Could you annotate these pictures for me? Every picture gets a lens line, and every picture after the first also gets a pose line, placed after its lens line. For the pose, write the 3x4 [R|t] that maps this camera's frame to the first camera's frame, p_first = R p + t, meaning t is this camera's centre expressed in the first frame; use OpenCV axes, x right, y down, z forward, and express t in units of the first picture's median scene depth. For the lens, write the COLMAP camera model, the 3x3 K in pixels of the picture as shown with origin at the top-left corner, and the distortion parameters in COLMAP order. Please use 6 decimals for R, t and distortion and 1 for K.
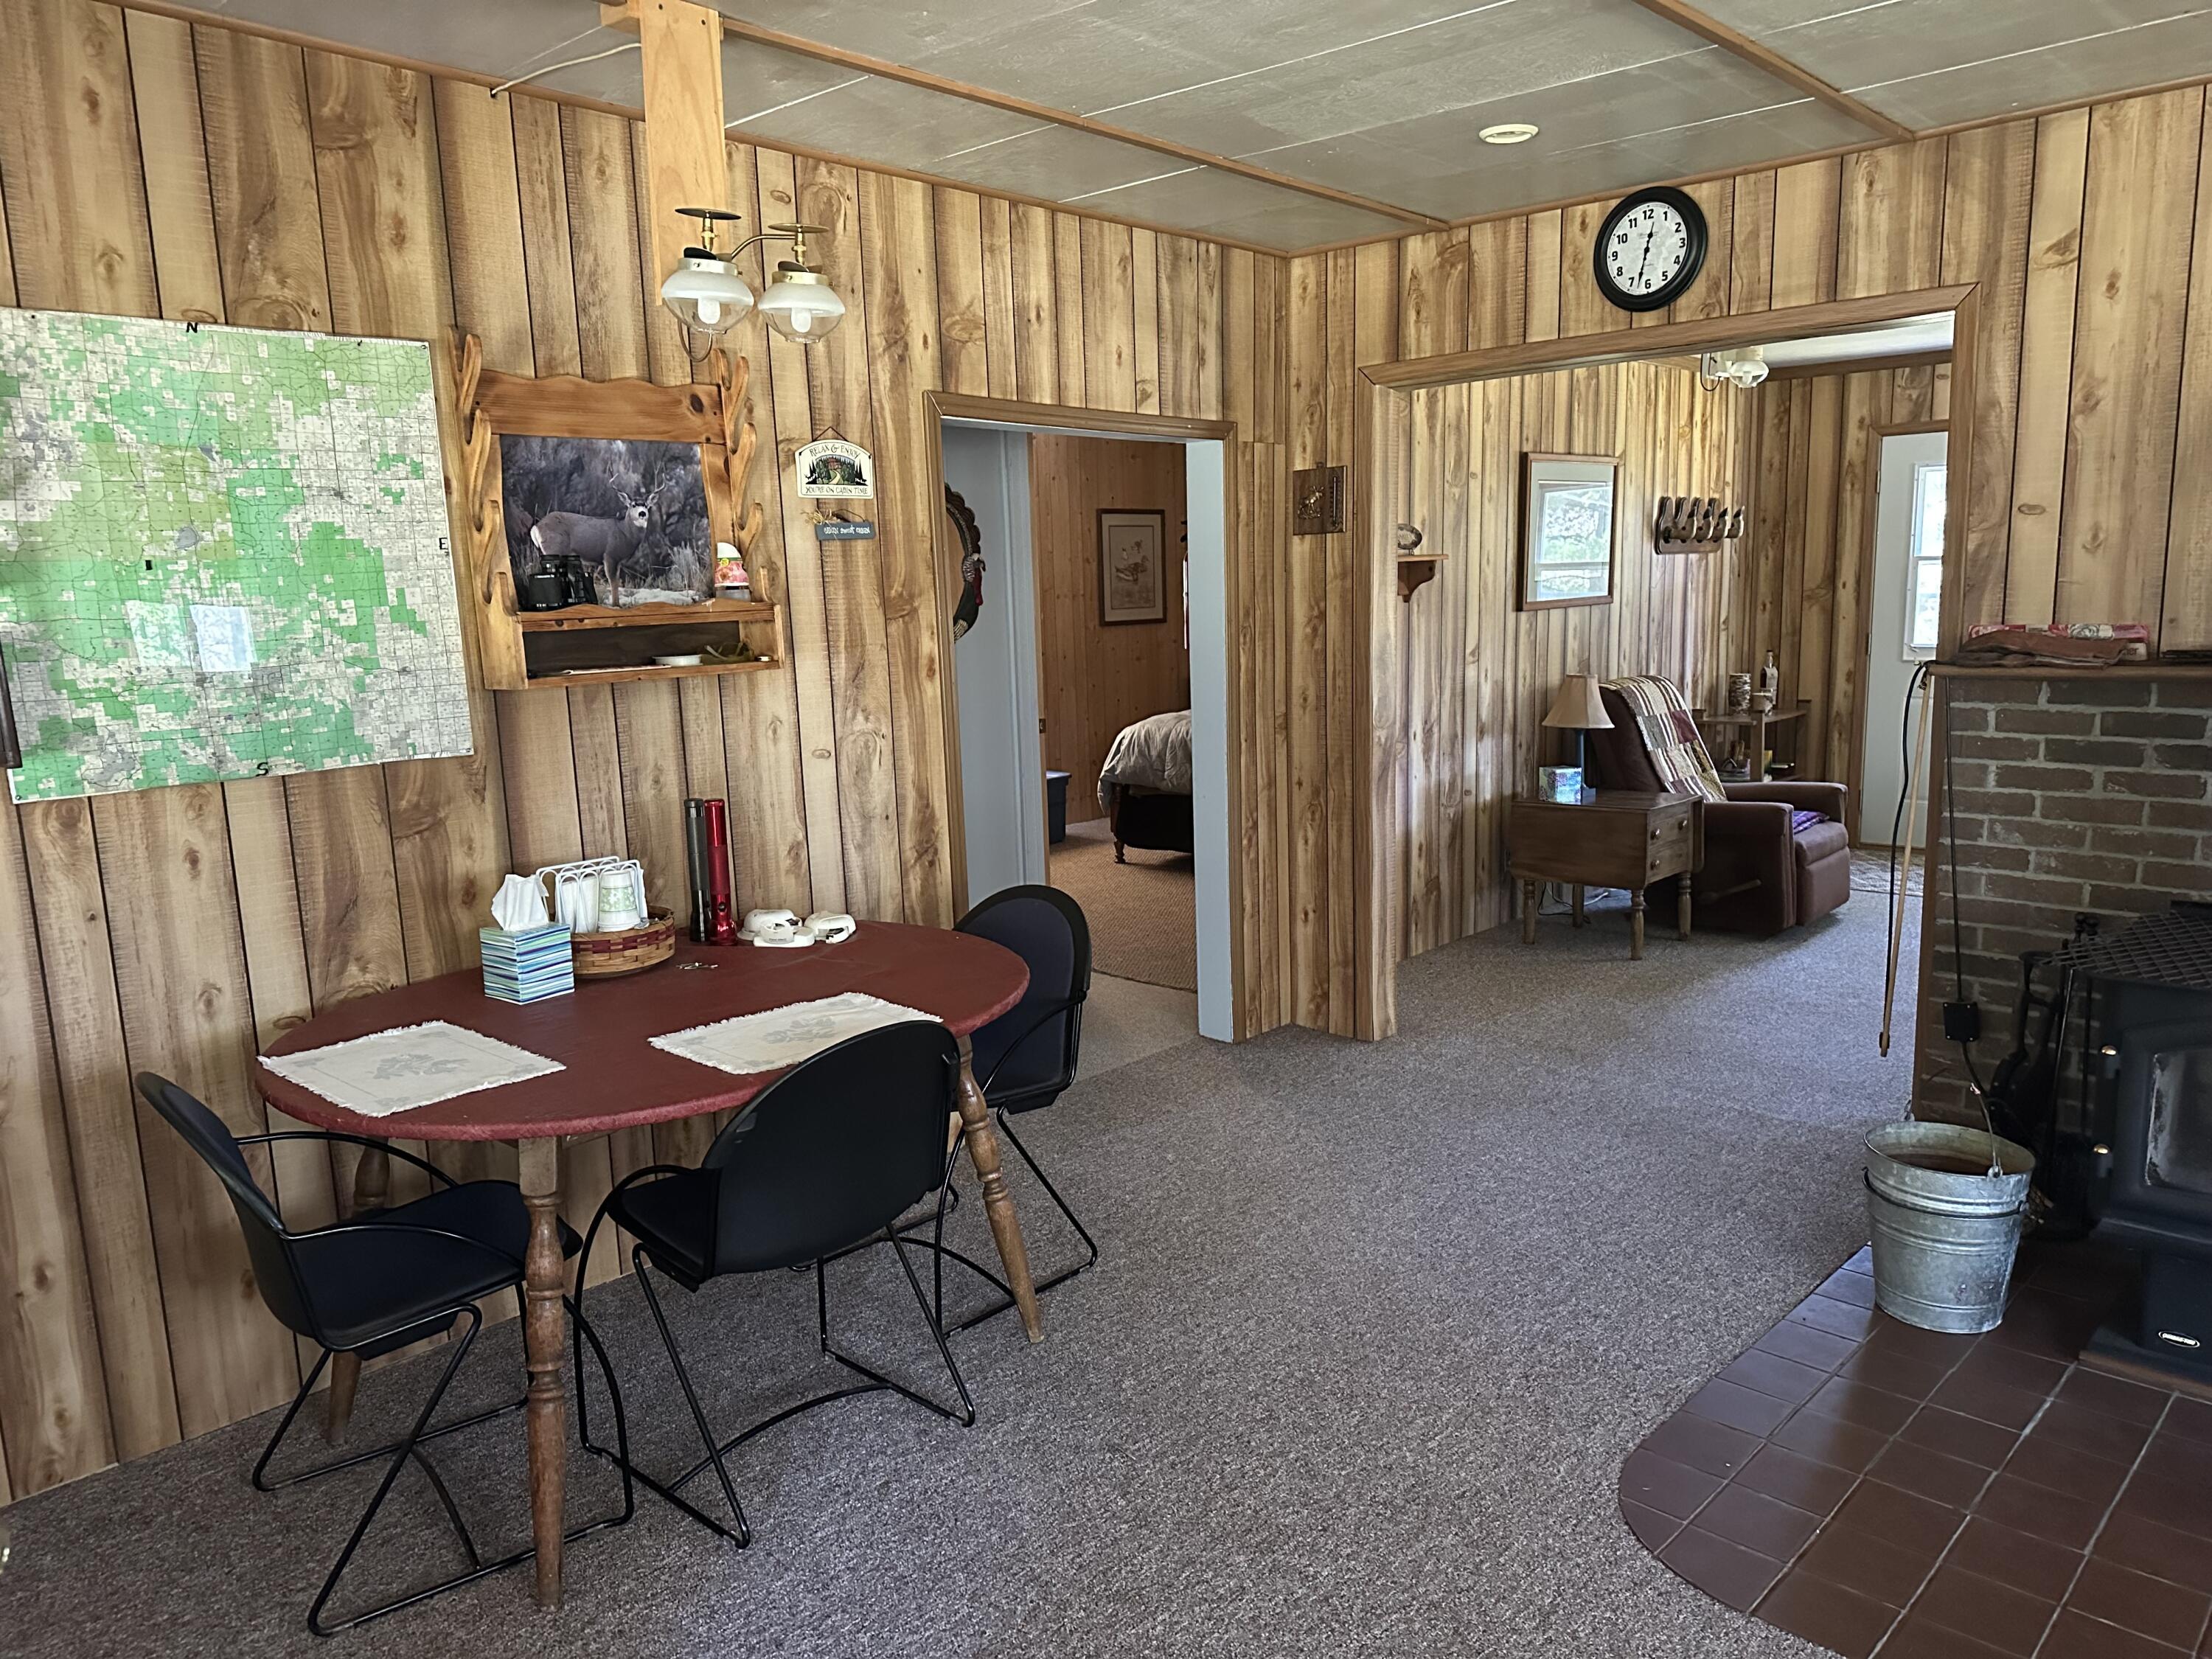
lens RADIAL K [[1567.9, 0, 1106.0], [0, 1567.9, 829.5], [0, 0, 1]] dist [0.118911, 0.000256]
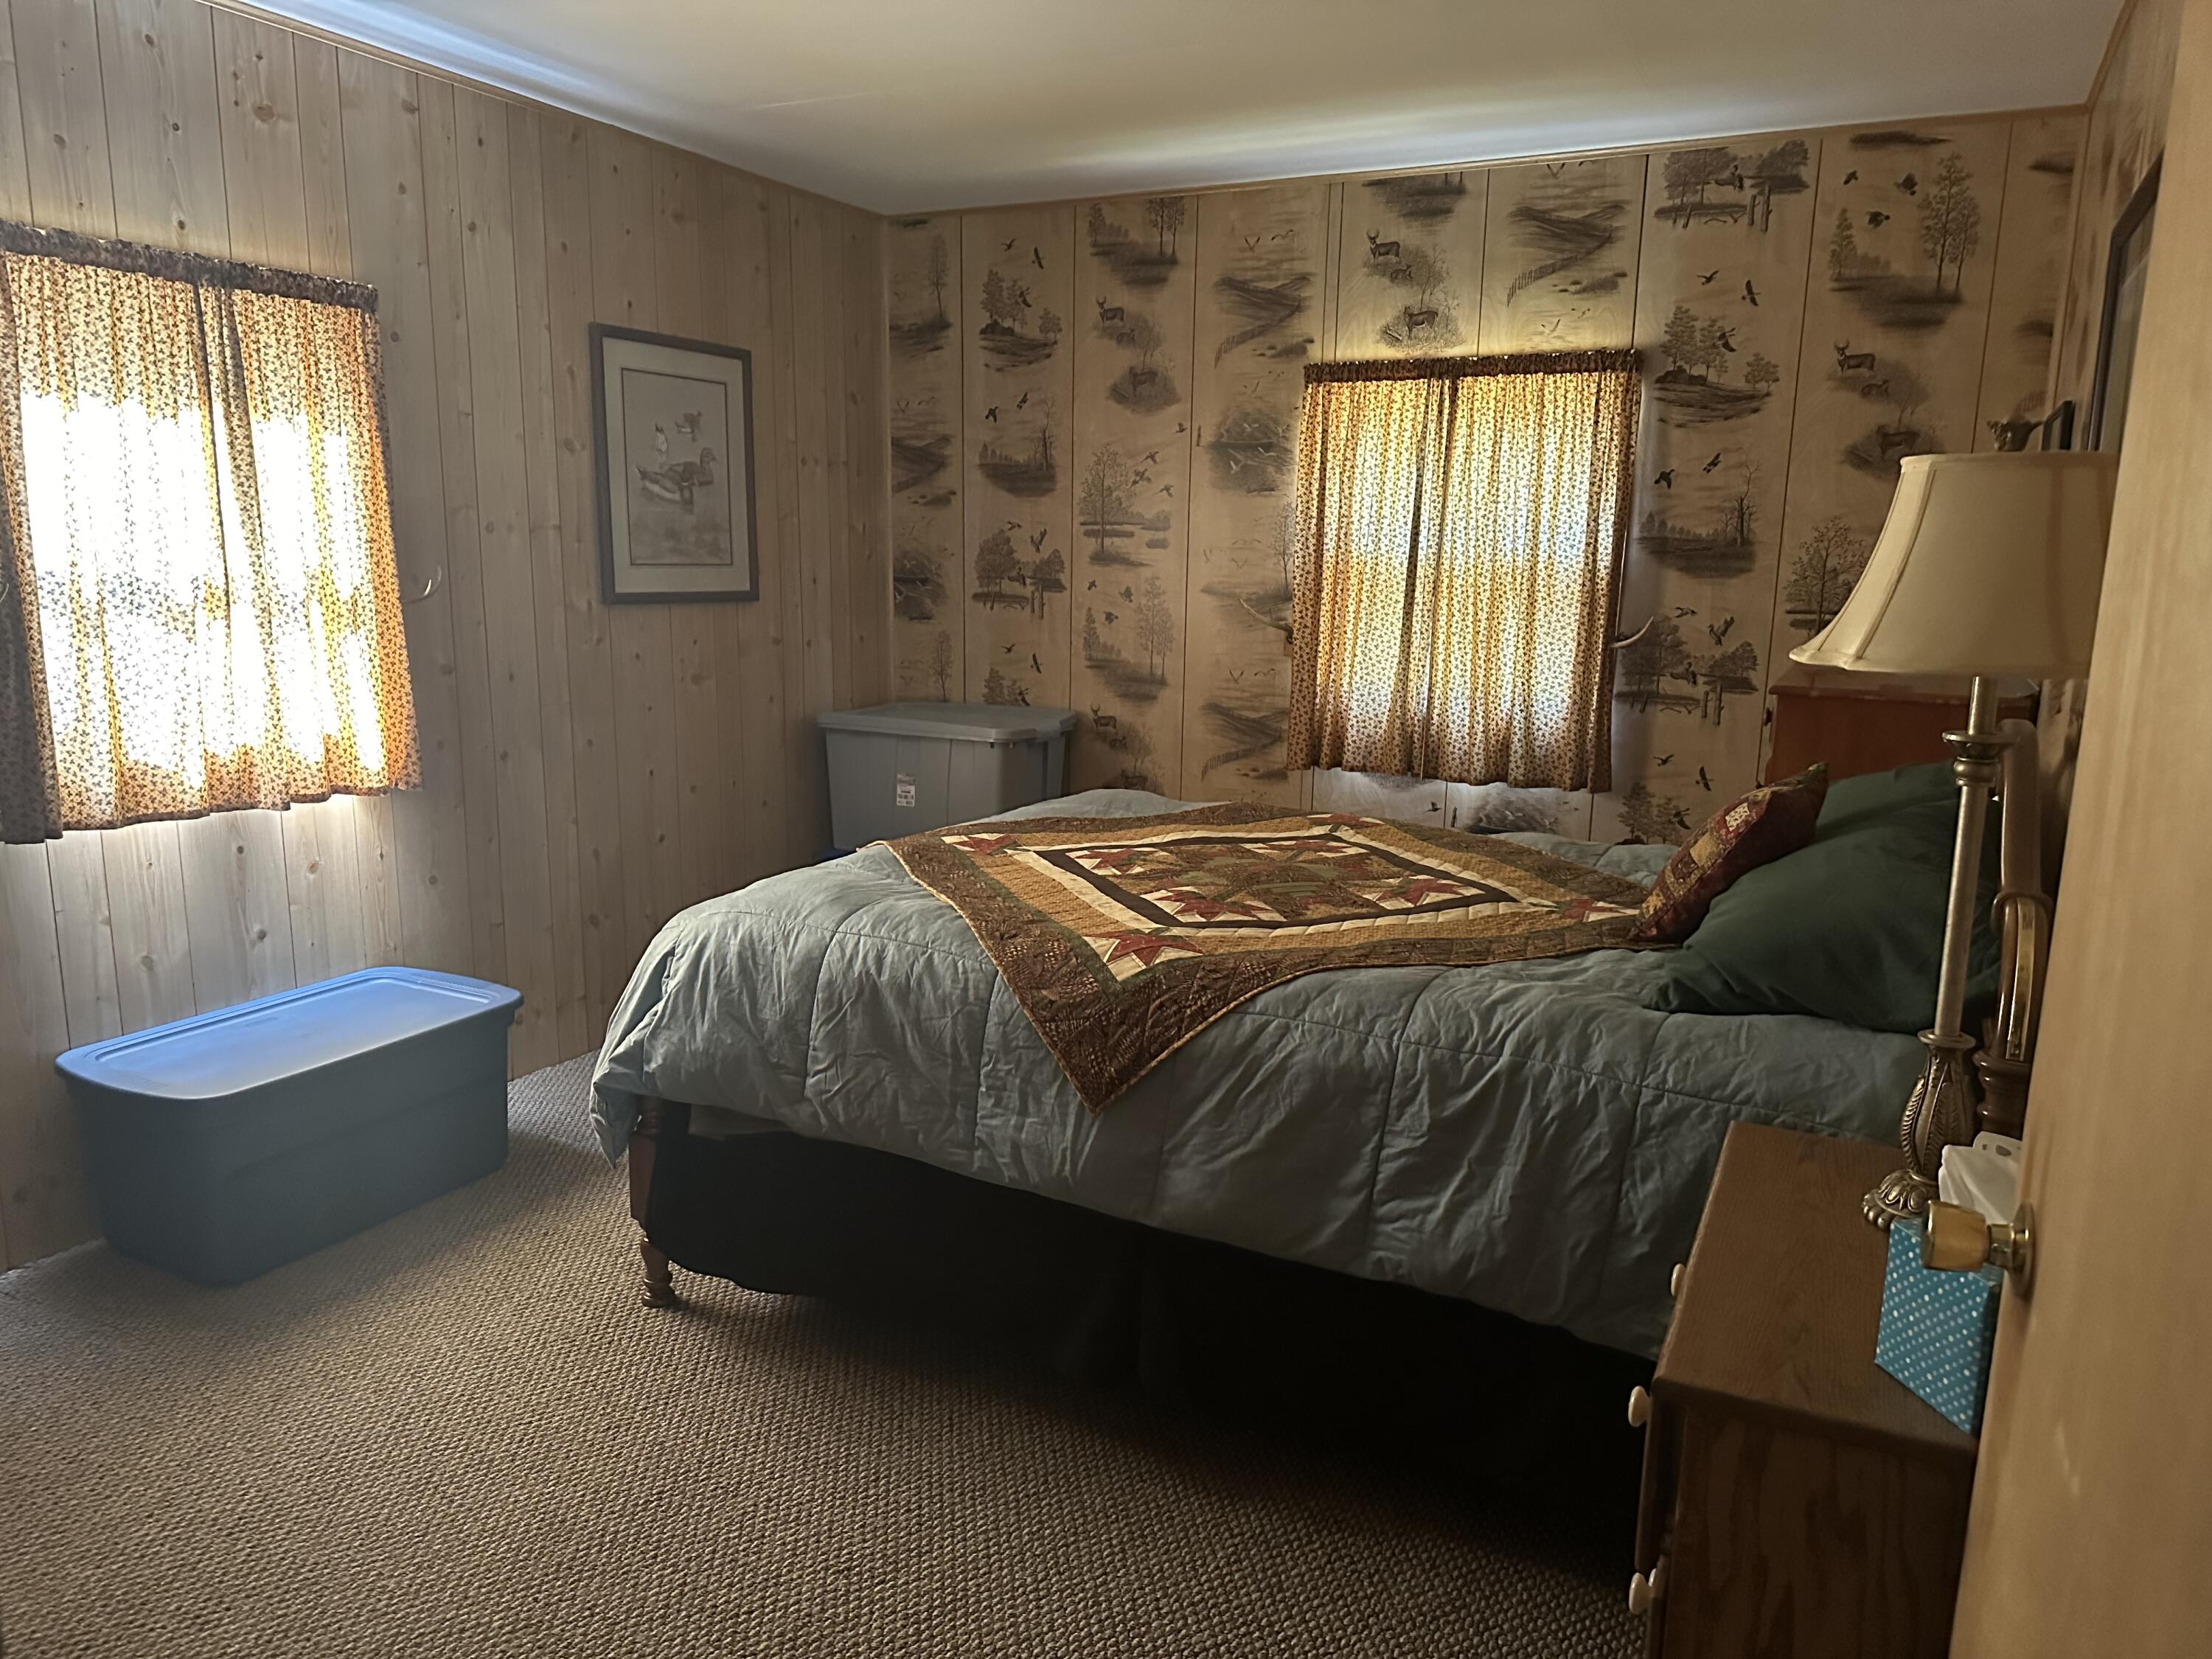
lens RADIAL K [[1567.9, 0, 1106.0], [0, 1567.9, 829.5], [0, 0, 1]] dist [0.118911, 0.000256]
pose [[0.958011, -0.006527, 0.286658, 0.003442], [0.001003, 0.999811, 0.019413, -0.090018], [-0.286731, -0.018310, 0.957836, 0.642090]]
